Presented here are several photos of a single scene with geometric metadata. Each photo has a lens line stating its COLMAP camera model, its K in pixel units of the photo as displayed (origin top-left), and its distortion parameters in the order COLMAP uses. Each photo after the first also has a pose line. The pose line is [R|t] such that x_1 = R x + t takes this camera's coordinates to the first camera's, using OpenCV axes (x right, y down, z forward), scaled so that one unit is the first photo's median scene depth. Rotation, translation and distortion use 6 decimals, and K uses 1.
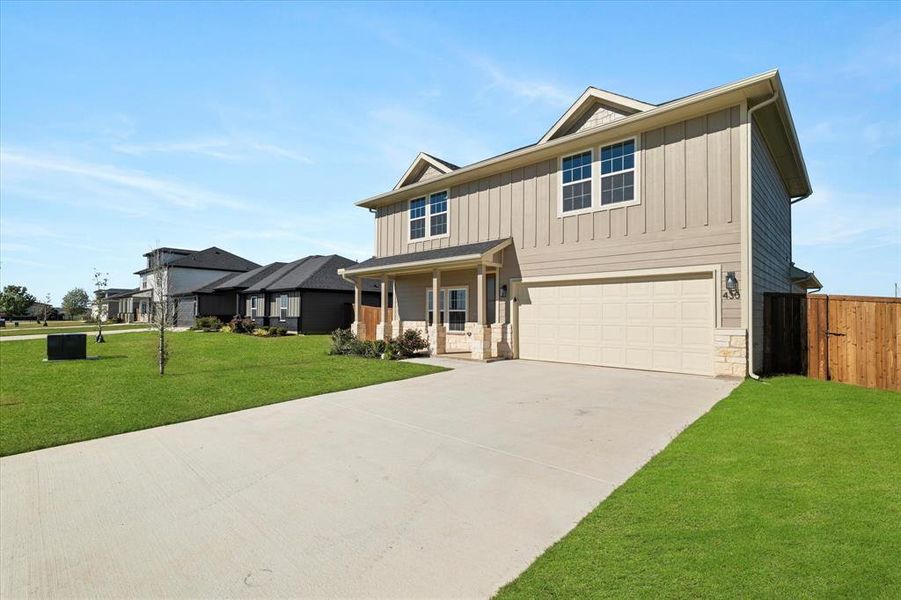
lens RADIAL K [[421.6, 0, 455.4], [0, 421.6, 300.9], [0, 0, 1]] dist [0.008937, -0.002523]
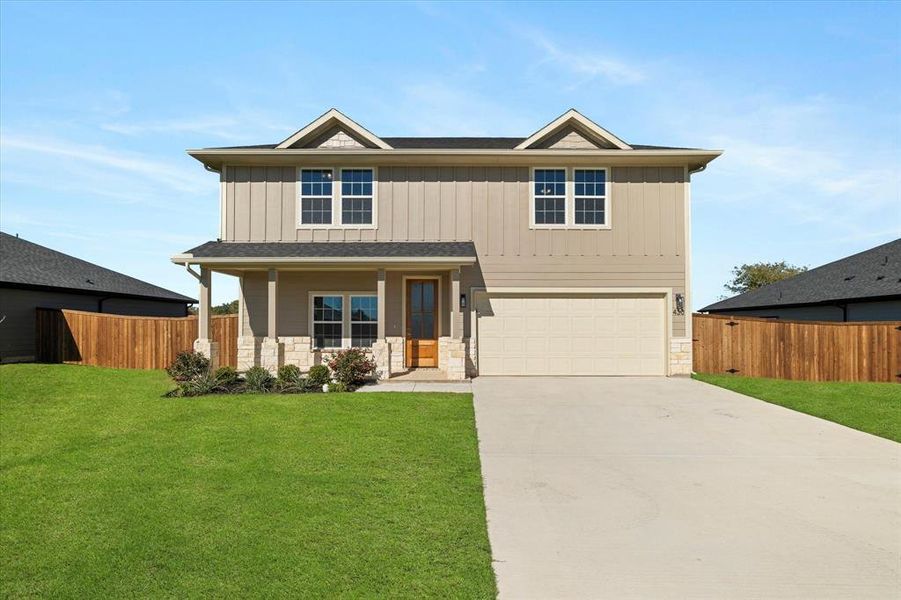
lens RADIAL K [[389.2, 0, 453.2], [0, 389.2, 318.6], [0, 0, 1]] dist [-0.010920, 0.000164]
pose [[0.733034, 0.014920, 0.680028, -0.402203], [-0.020991, 0.999779, 0.000692, 0.012618], [-0.679868, -0.014781, 0.733186, 0.366034]]
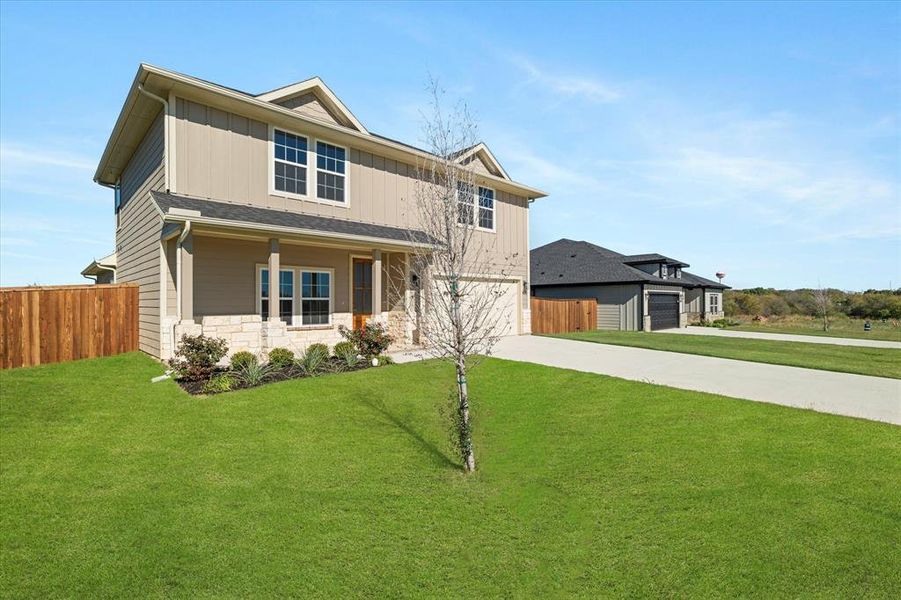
lens RADIAL K [[421.6, 0, 455.2], [0, 421.6, 304.0], [0, 0, 1]] dist [0.008937, -0.002523]
pose [[0.045813, -0.003914, 0.998942, -0.820079], [-0.024344, 0.999691, 0.005033, 0.023783], [-0.998653, -0.024548, 0.045703, 0.753486]]
